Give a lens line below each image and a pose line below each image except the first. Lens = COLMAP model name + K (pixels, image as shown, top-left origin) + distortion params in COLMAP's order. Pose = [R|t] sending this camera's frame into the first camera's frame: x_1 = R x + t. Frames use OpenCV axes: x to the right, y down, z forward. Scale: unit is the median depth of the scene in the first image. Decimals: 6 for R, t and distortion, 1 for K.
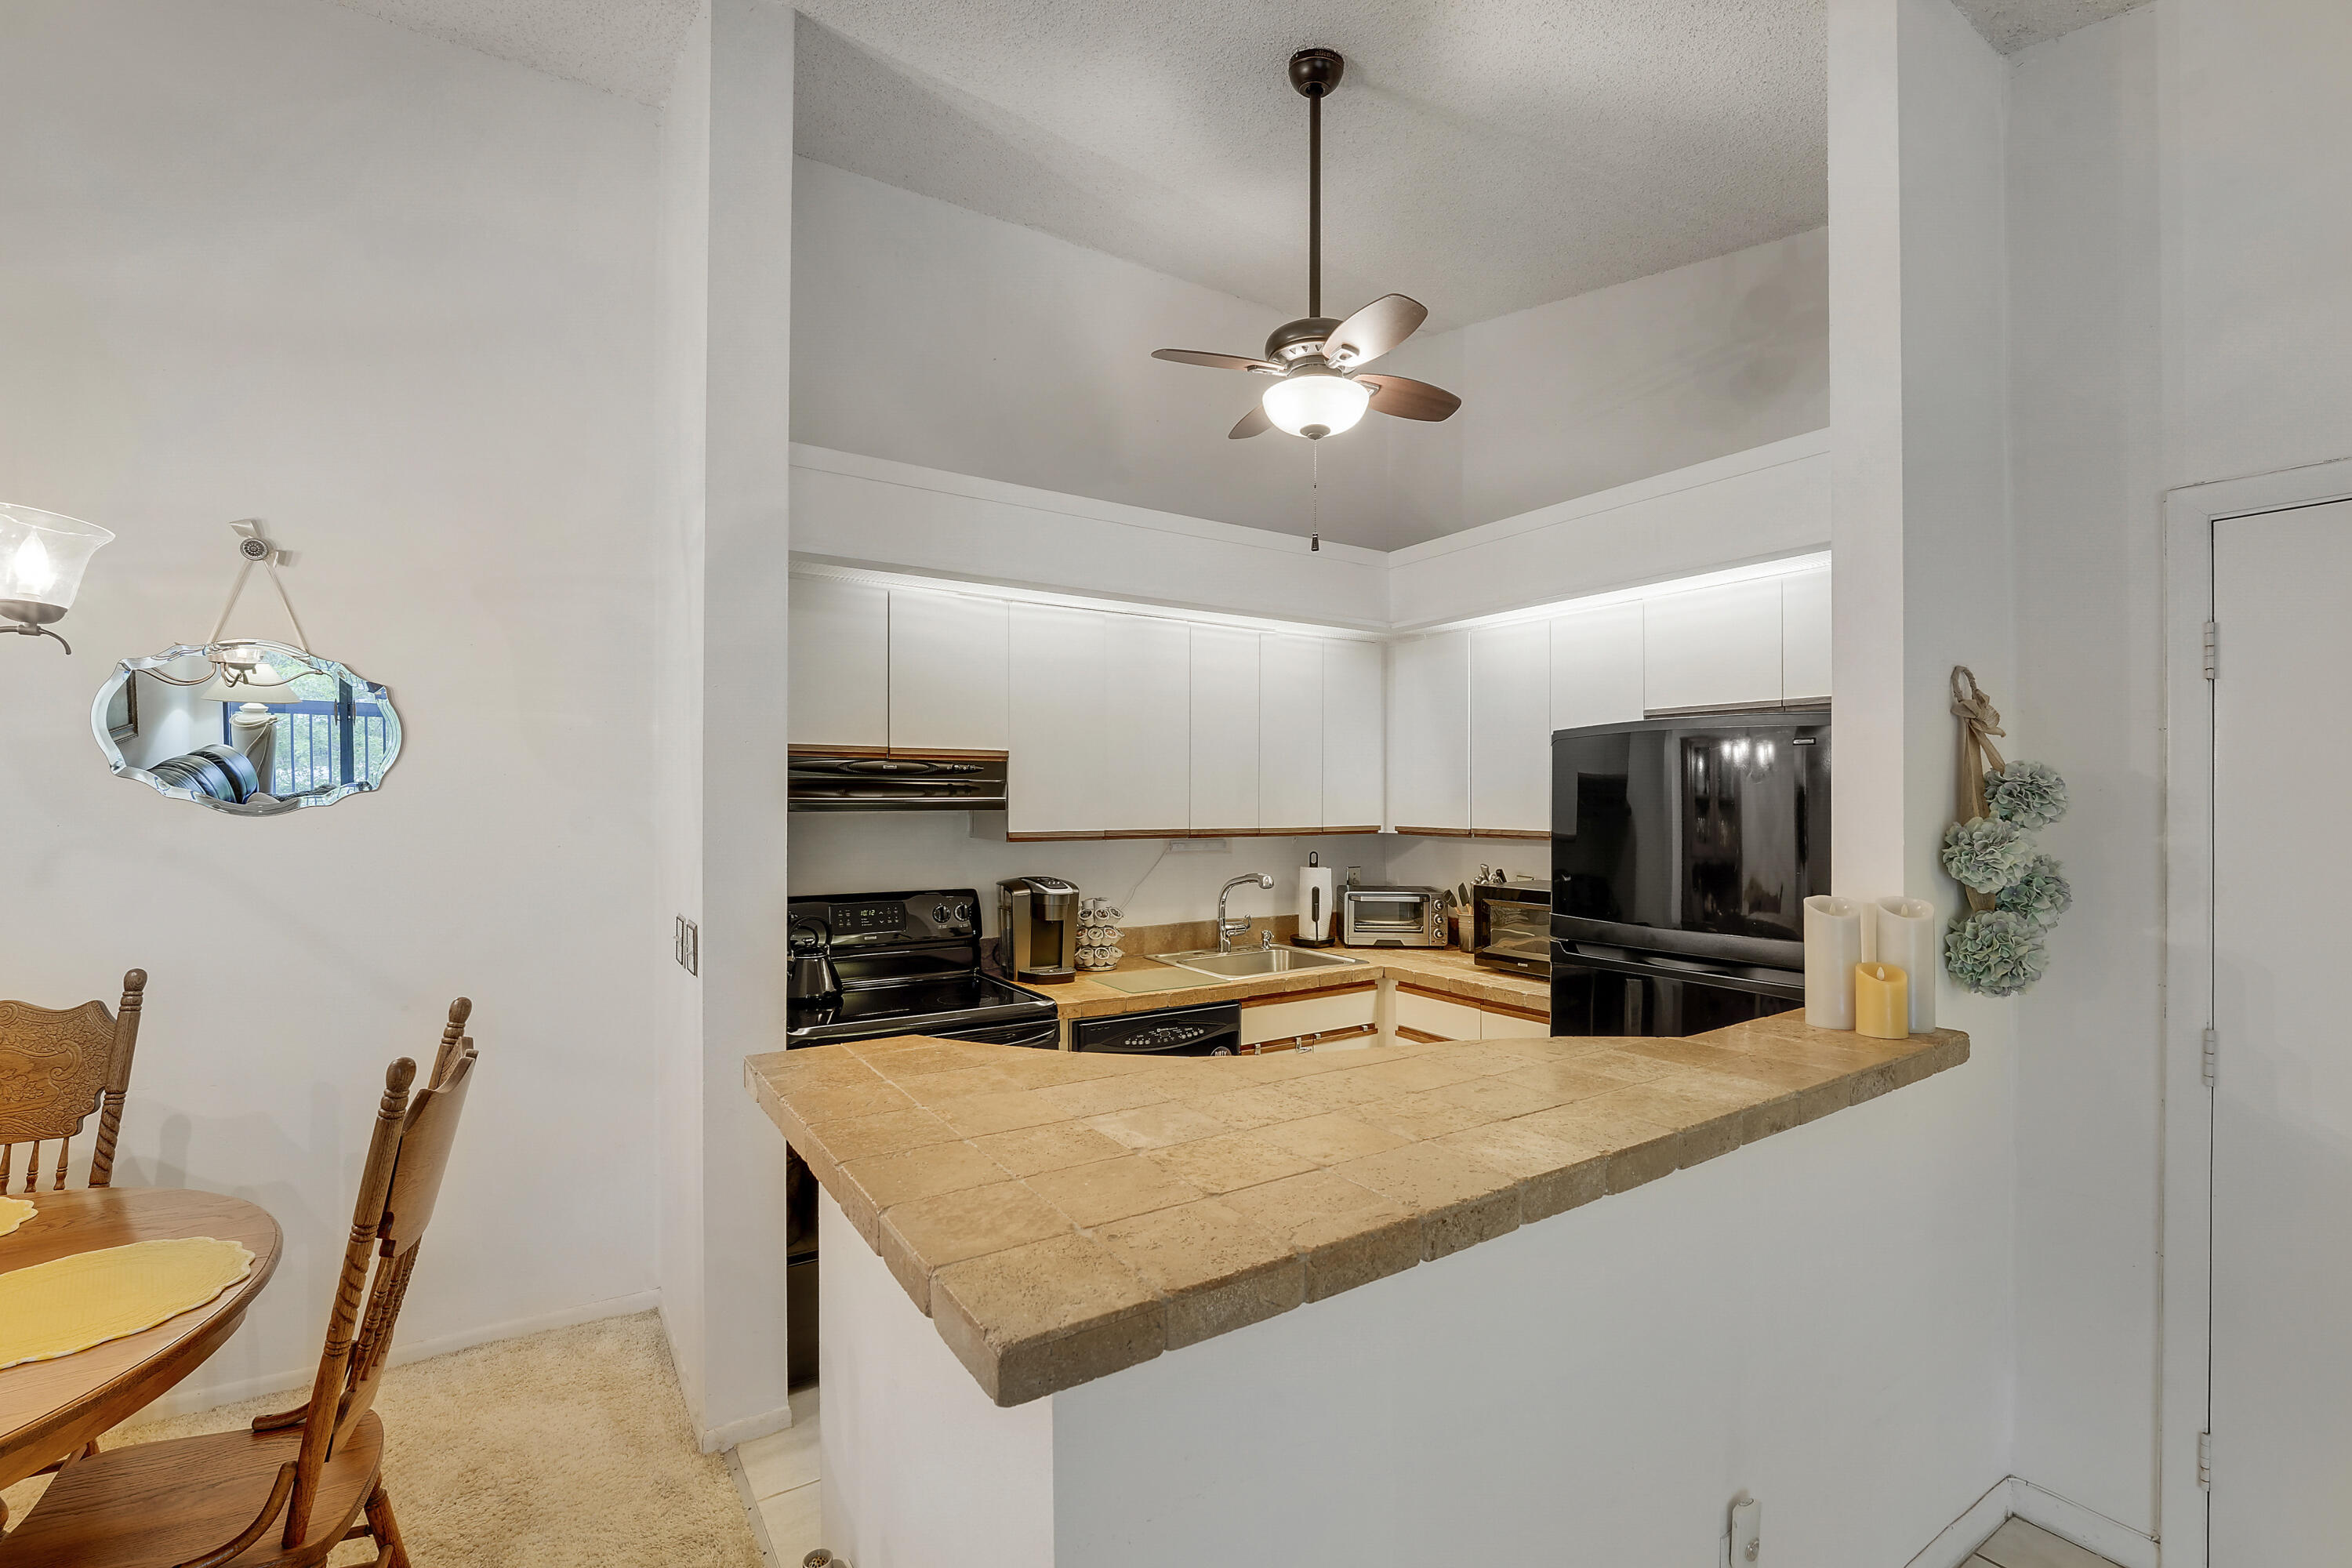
lens RADIAL K [[1012.0, 0, 1175.2], [0, 1012.0, 793.3], [0, 0, 1]] dist [-0.016870, -0.000144]
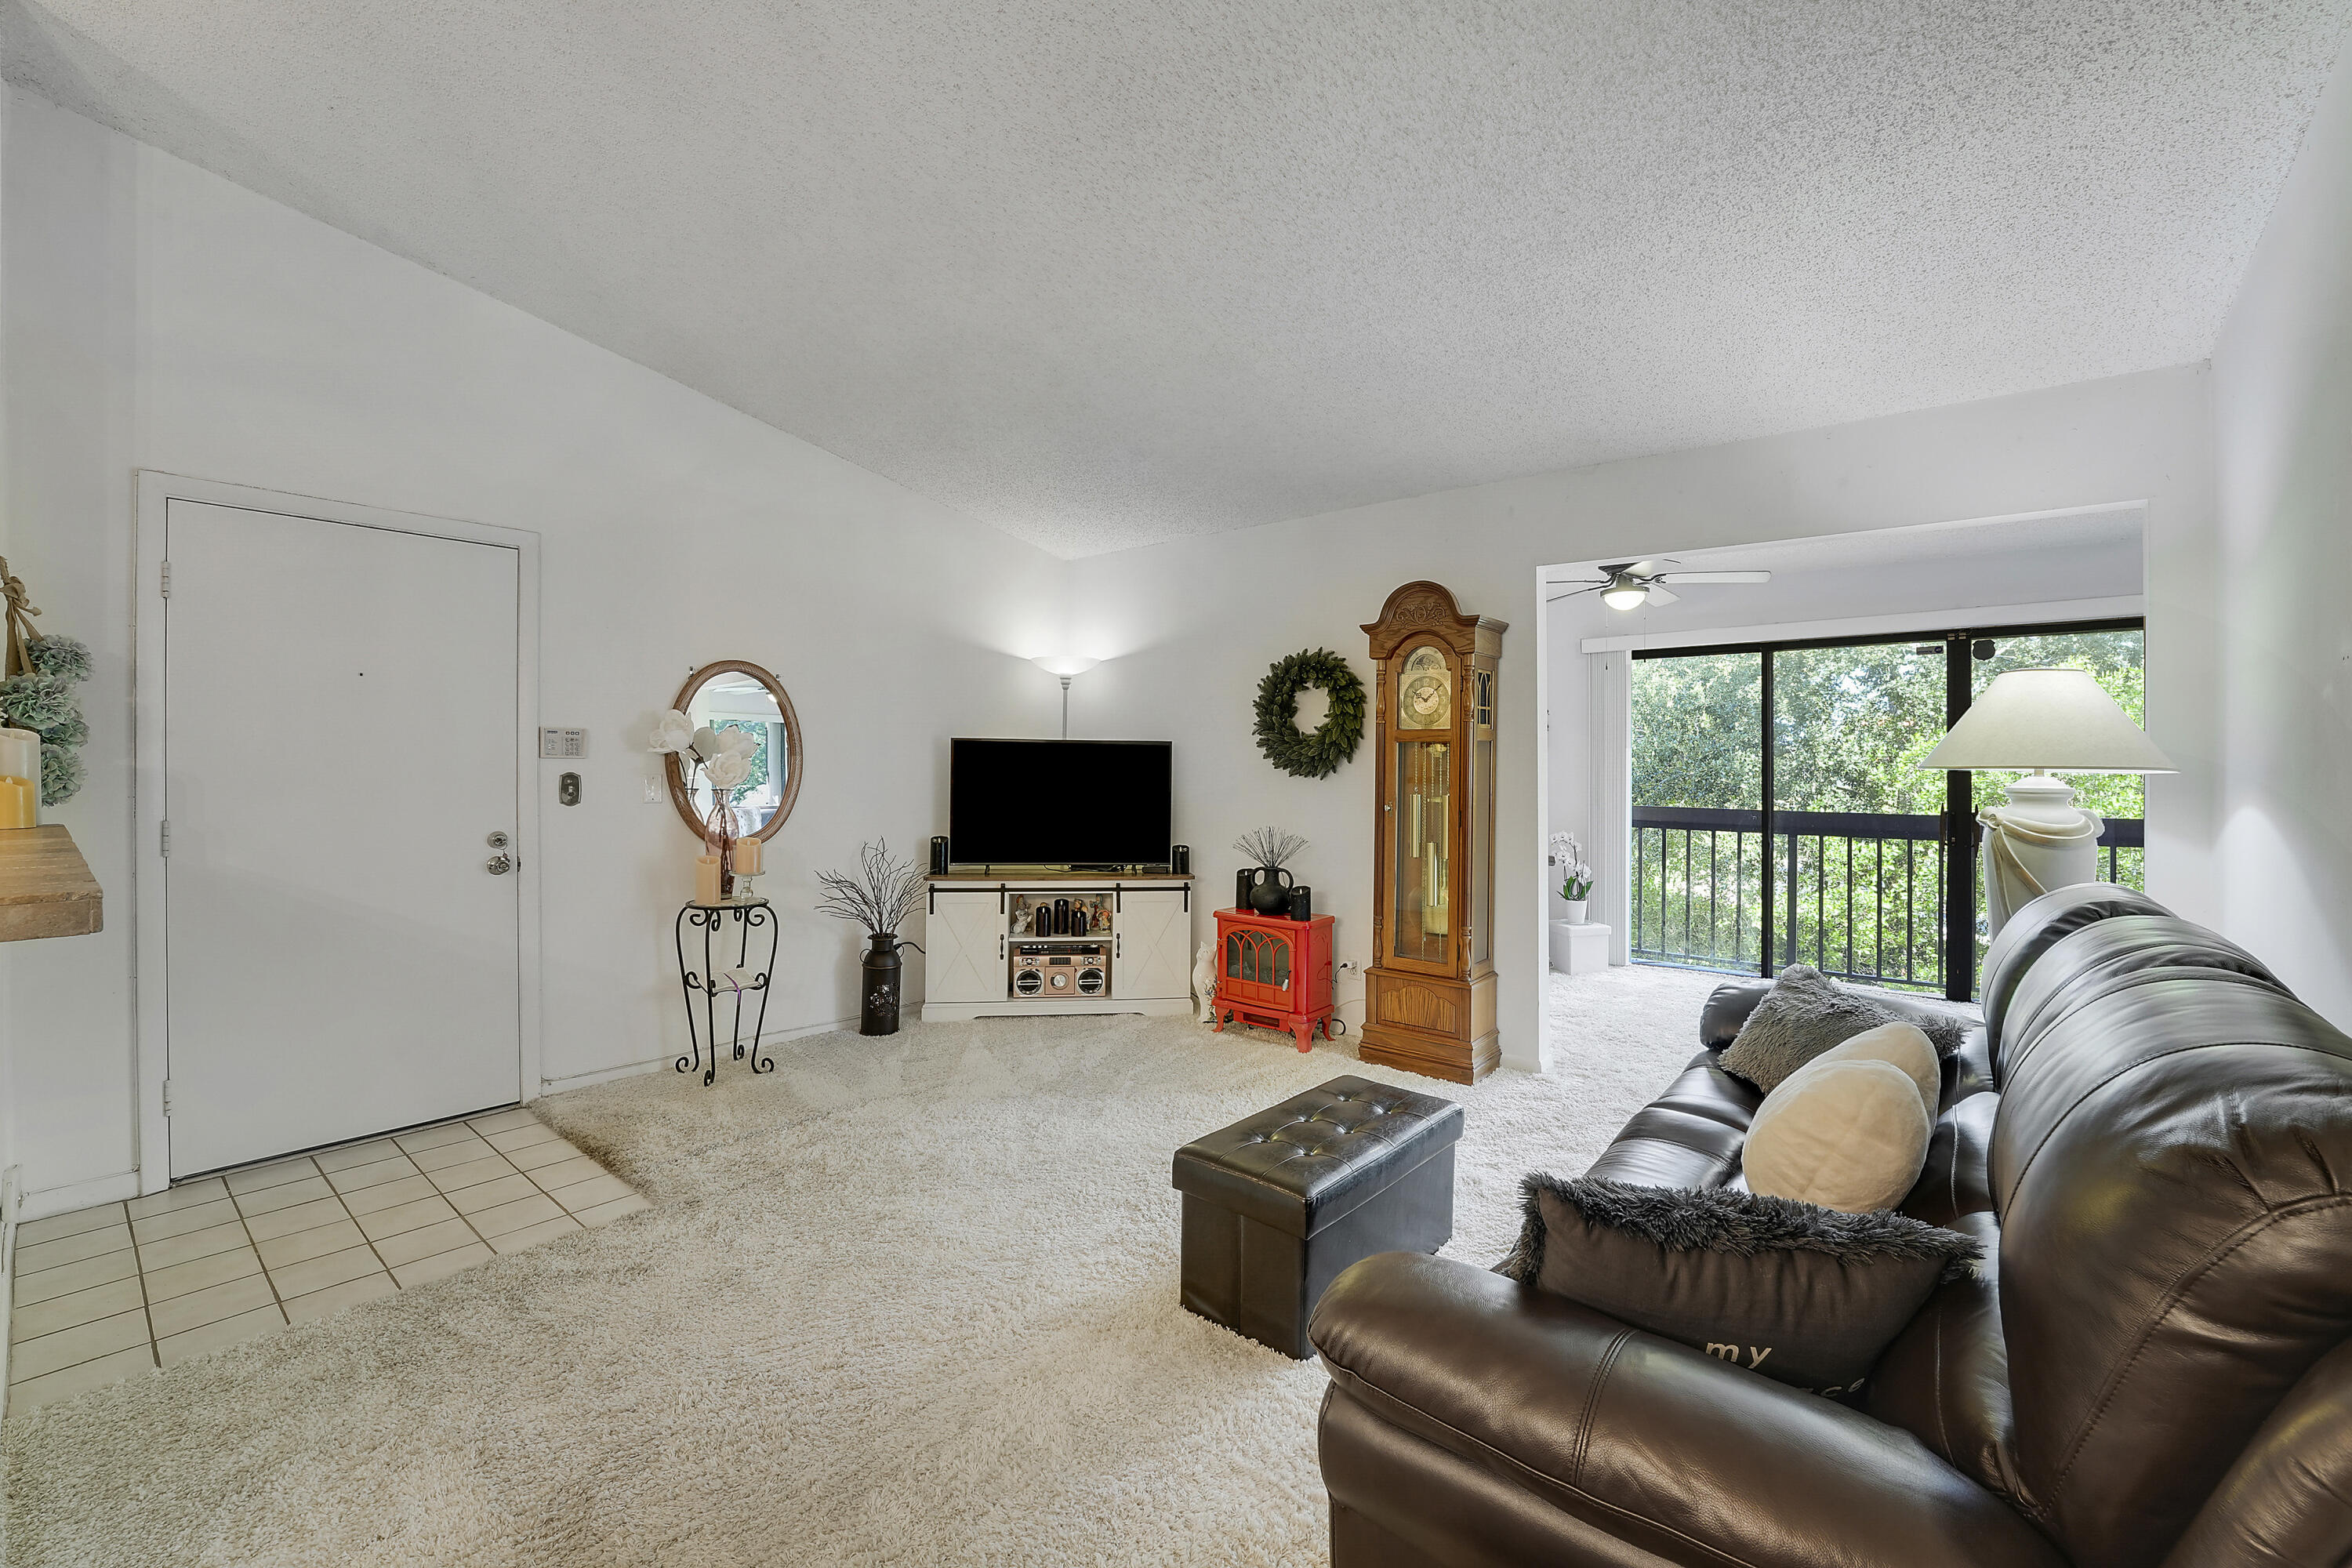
lens RADIAL K [[951.6, 0, 1176.0], [0, 951.6, 784.0], [0, 0, 1]] dist [-0.025975, -0.000096]
pose [[-0.302770, -0.019909, 0.952856, -0.461093], [-0.010039, 0.999793, 0.017700, 0.075684], [-0.953011, -0.004207, -0.302907, -0.048732]]
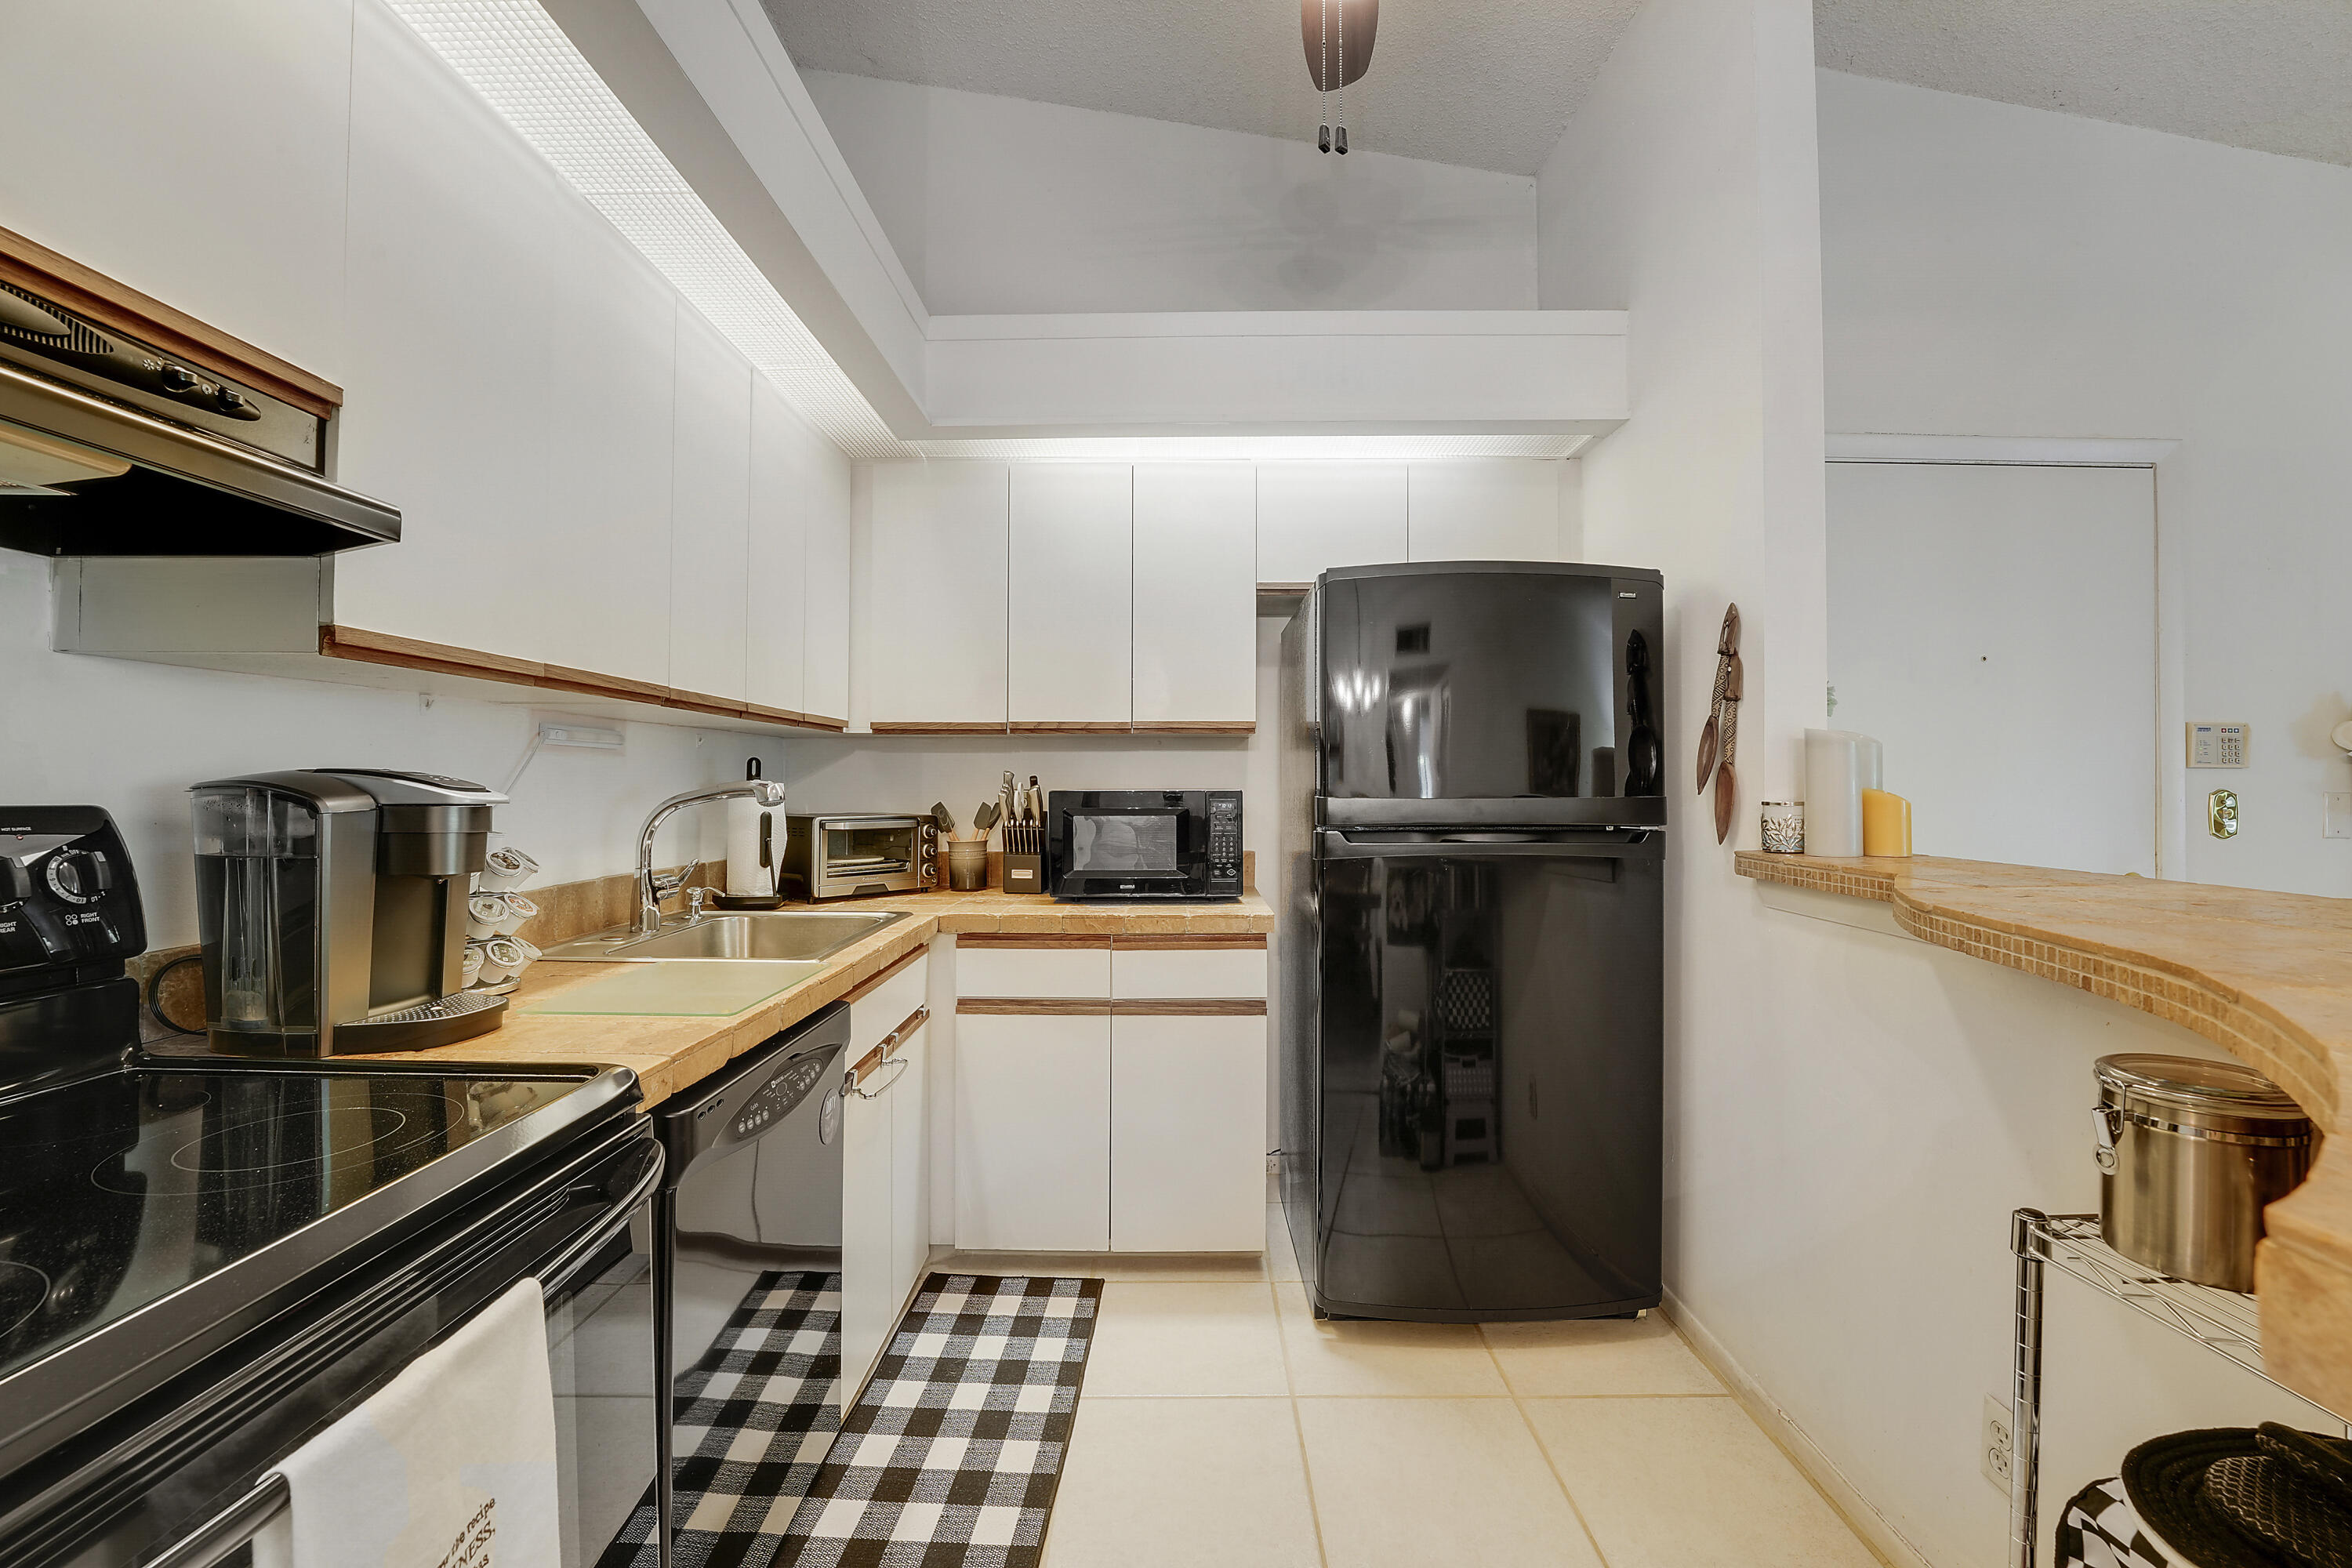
lens RADIAL K [[951.6, 0, 1176.0], [0, 951.6, 784.0], [0, 0, 1]] dist [-0.025975, -0.000096]
pose [[0.545629, -0.000196, 0.838027, -0.258827], [-0.004899, 0.999982, 0.003423, 0.085674], [-0.838012, -0.005974, 0.545618, 0.557809]]
